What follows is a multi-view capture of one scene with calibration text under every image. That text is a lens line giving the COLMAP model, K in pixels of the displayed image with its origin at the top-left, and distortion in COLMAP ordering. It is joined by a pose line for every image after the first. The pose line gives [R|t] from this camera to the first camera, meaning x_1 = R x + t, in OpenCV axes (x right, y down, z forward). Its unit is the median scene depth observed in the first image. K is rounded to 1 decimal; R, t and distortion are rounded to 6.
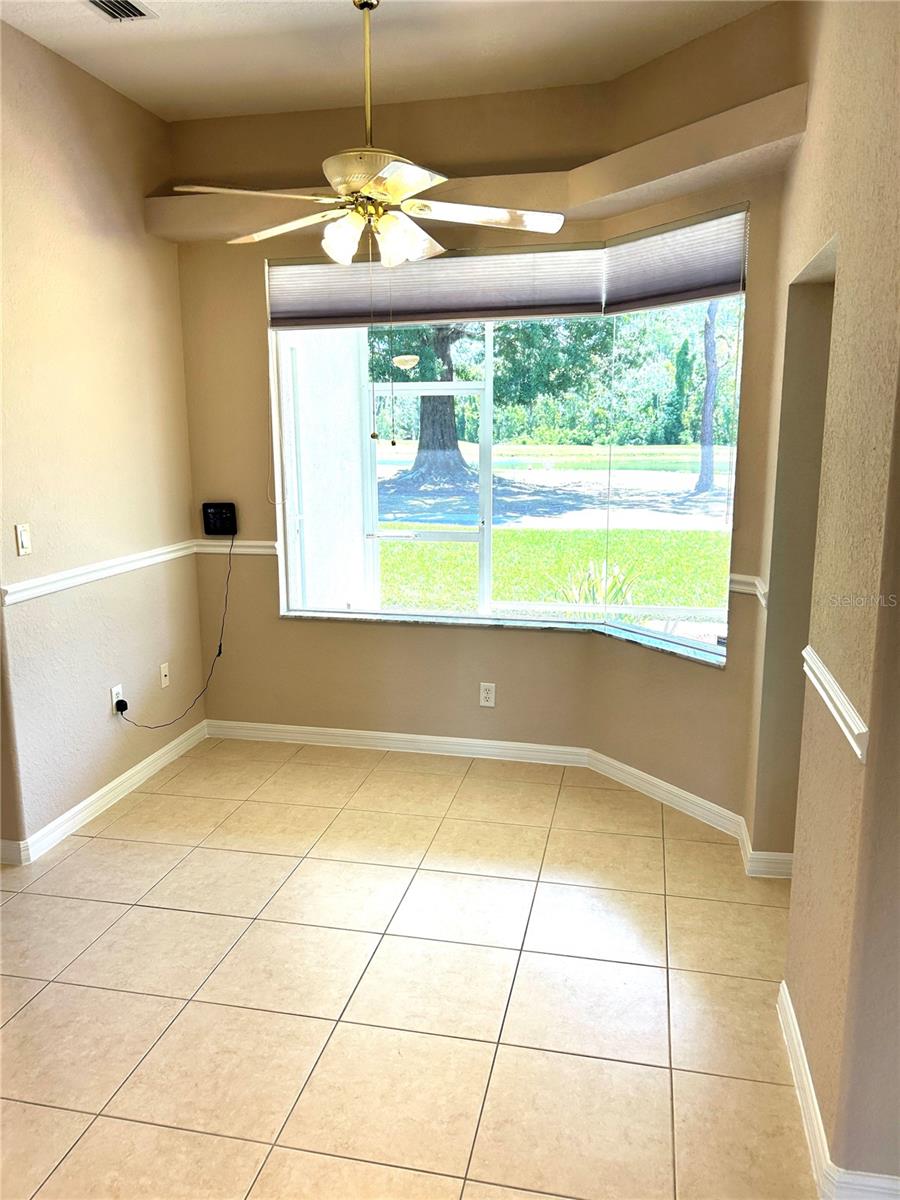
lens RADIAL K [[897.1, 0, 461.6], [0, 897.1, 605.0], [0, 0, 1]] dist [0.043859, -0.052039]
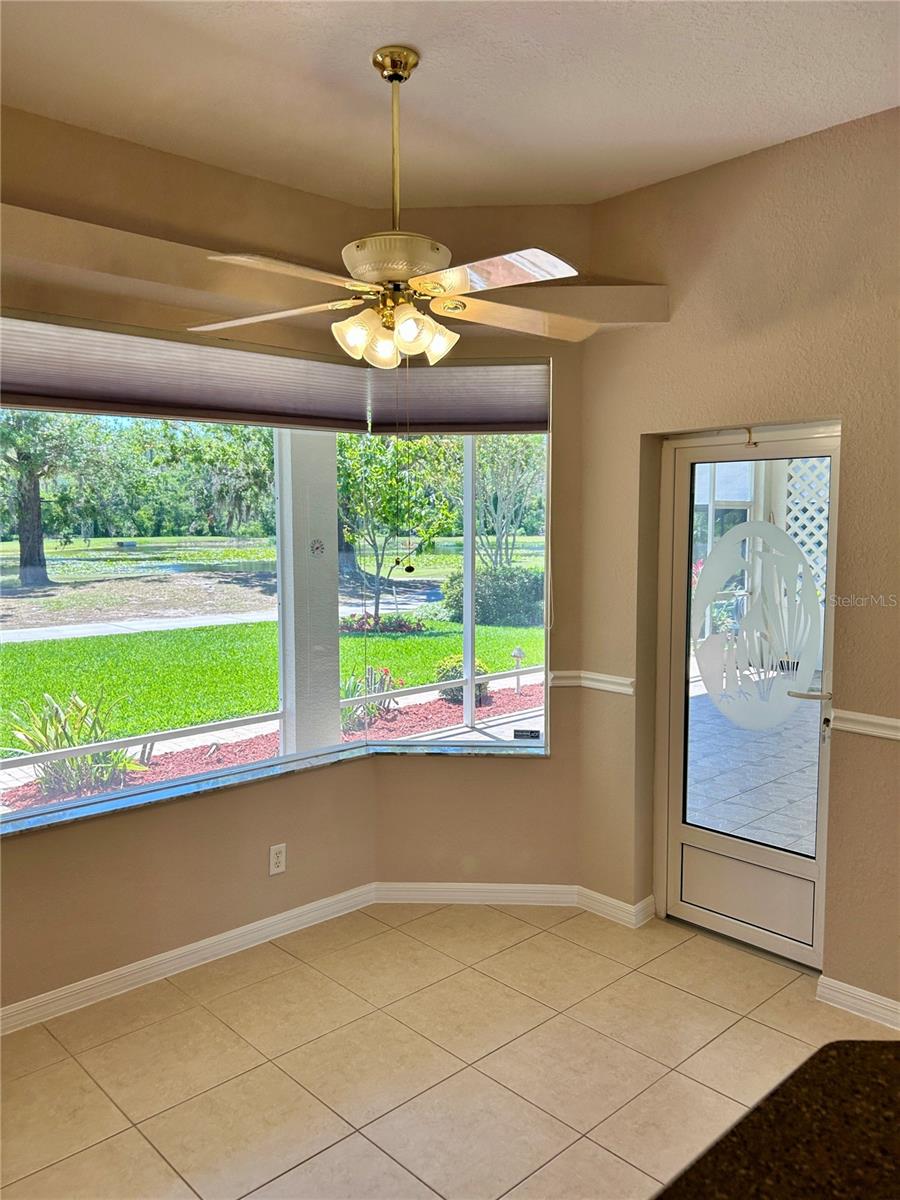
lens RADIAL K [[897.1, 0, 445.3], [0, 897.1, 607.4], [0, 0, 1]] dist [0.043859, -0.052039]
pose [[0.568665, -0.071976, 0.819414, -0.566799], [0.157426, 0.987274, -0.022531, -0.089999], [-0.807364, 0.141810, 0.572759, 0.368064]]
